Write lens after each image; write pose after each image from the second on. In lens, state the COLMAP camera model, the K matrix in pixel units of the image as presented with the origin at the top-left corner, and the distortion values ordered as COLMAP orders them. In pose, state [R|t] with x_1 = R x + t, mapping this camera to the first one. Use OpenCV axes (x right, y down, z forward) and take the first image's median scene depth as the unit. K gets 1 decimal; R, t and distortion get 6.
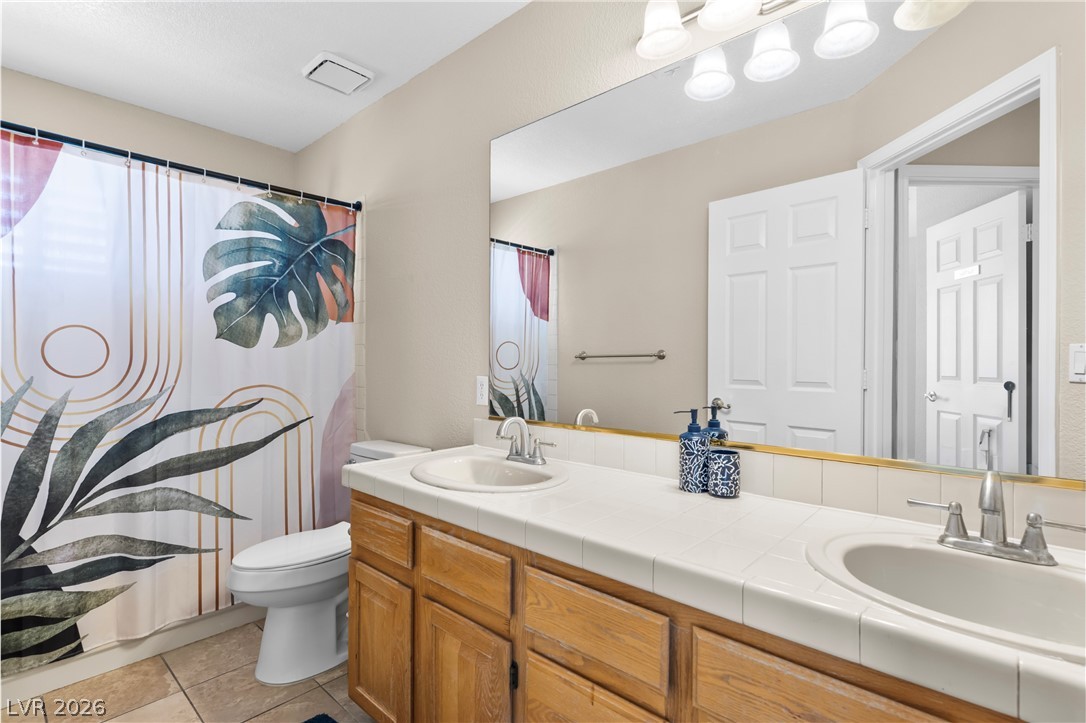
lens RADIAL K [[517.9, 0, 543.6], [0, 517.9, 356.8], [0, 0, 1]] dist [0.001097, 0.000453]
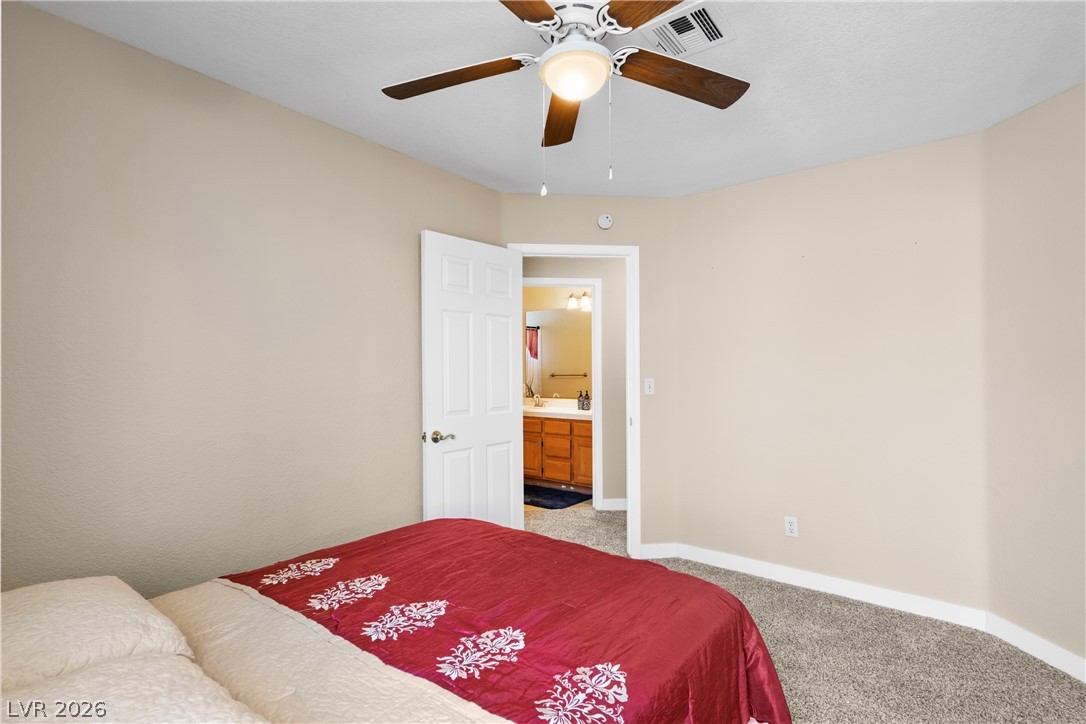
lens RADIAL K [[517.9, 0, 543.6], [0, 517.9, 357.3], [0, 0, 1]] dist [0.001097, 0.000453]
pose [[0.997353, 0.000869, 0.072700, -0.260465], [0.000037, 0.999922, -0.012465, -0.099524], [-0.072705, 0.012435, 0.997276, -2.544029]]
